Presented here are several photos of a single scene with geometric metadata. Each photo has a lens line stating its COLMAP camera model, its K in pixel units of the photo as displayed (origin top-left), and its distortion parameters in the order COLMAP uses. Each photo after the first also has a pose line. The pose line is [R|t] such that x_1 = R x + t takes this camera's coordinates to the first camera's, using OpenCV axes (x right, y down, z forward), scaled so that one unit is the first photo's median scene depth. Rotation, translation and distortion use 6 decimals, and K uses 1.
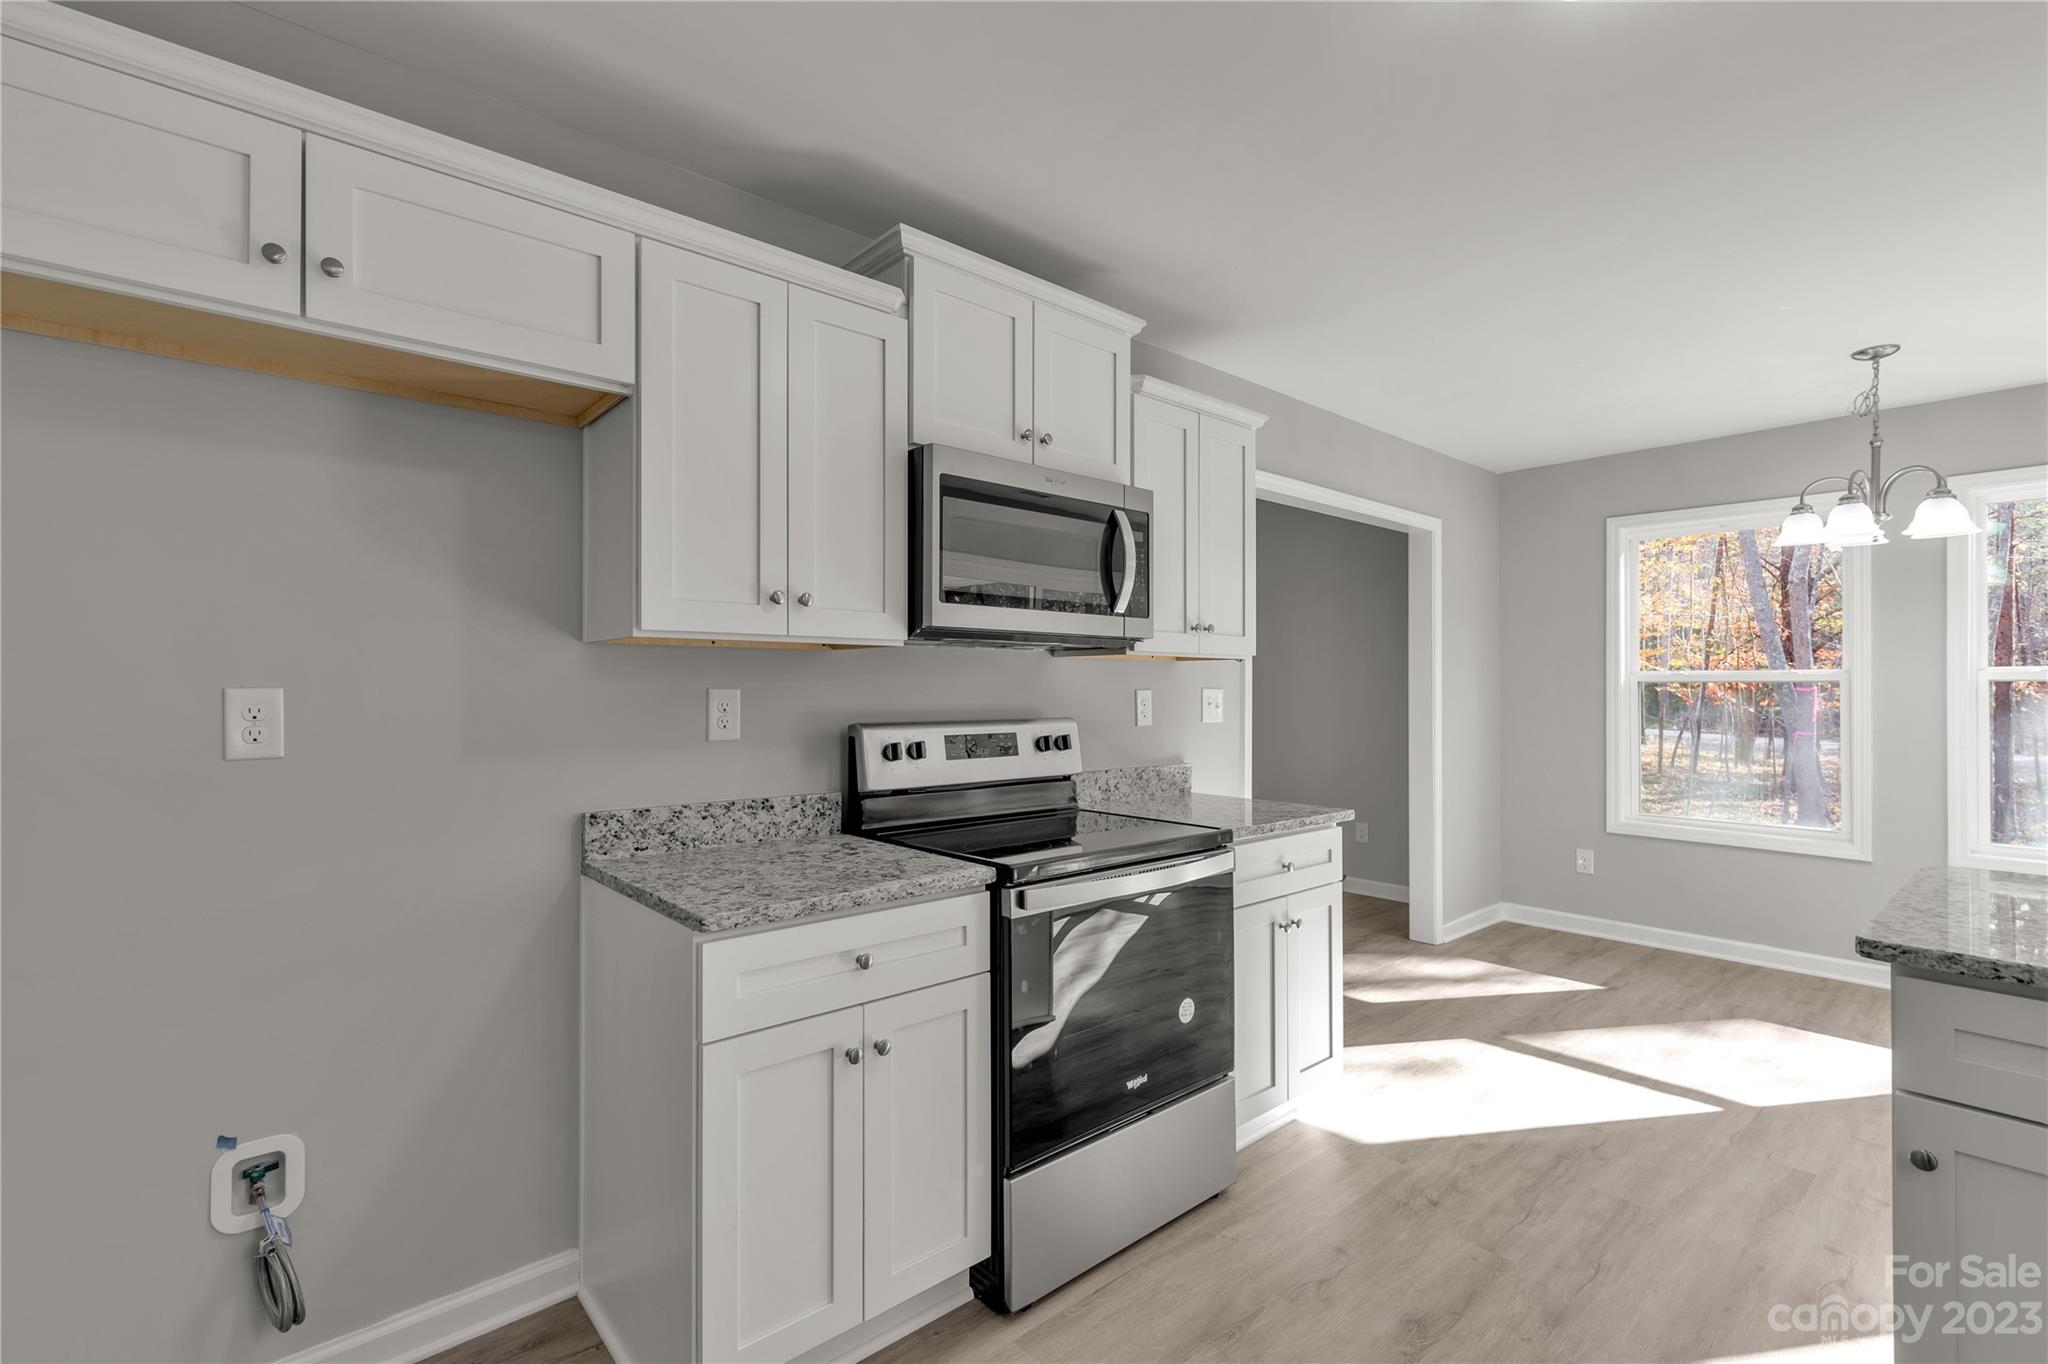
lens RADIAL K [[932.3, 0, 1024.0], [0, 932.3, 678.1], [0, 0, 1]] dist [0.000706, 0.000008]
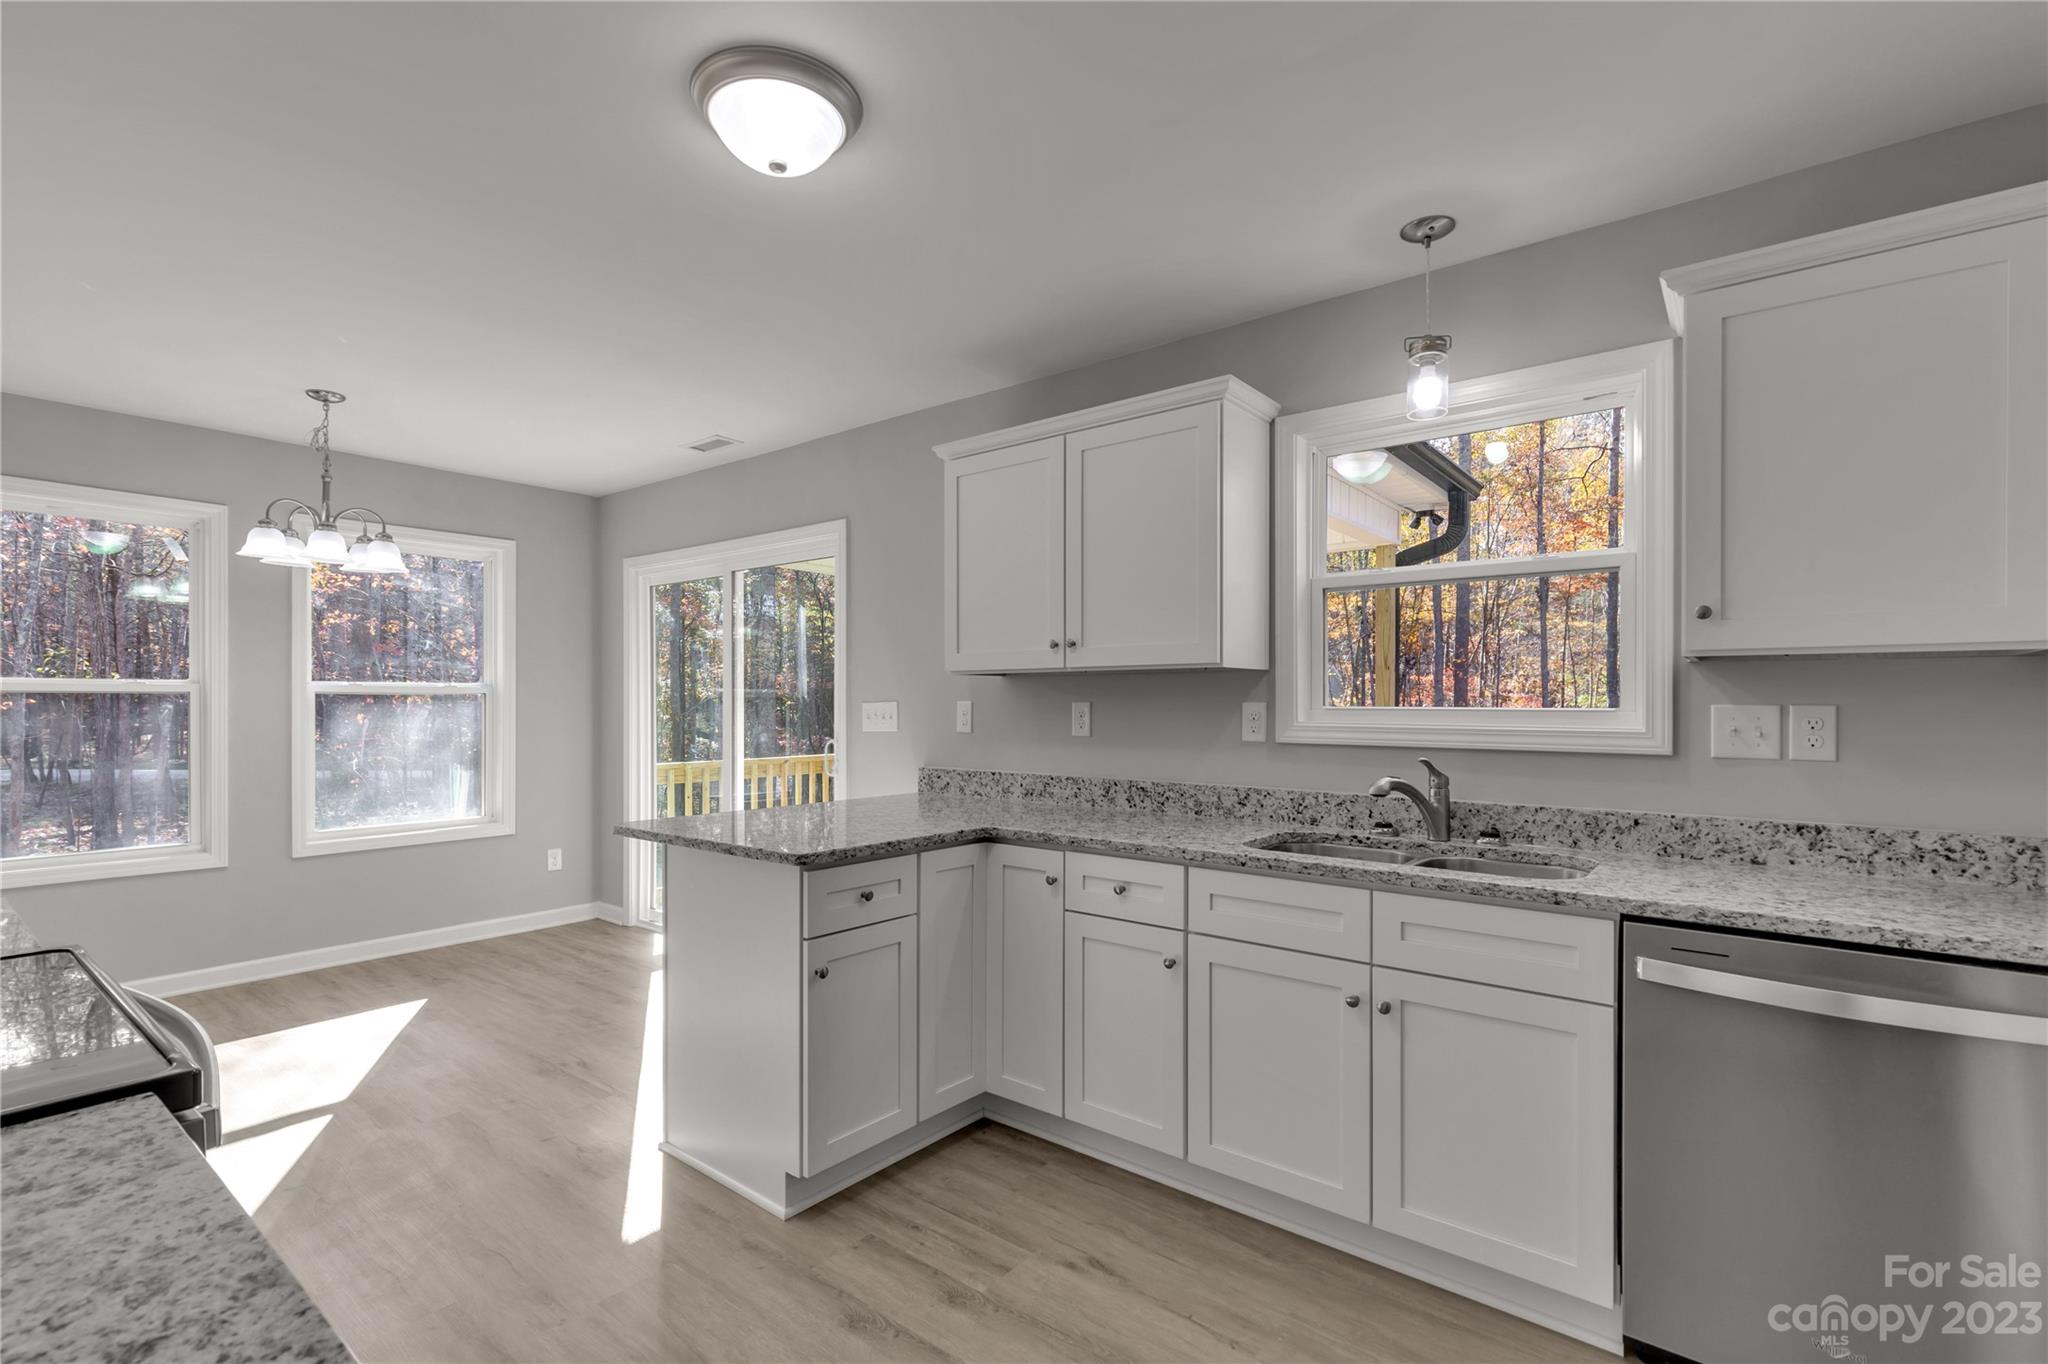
lens RADIAL K [[930.0, 0, 1025.2], [0, 930.0, 703.1], [0, 0, 1]] dist [0.007058, 0.000338]
pose [[-0.167789, -0.001904, 0.985821, -0.309132], [-0.013276, 0.999912, -0.000328, 0.003822], [-0.985733, -0.013143, -0.167800, 0.354013]]
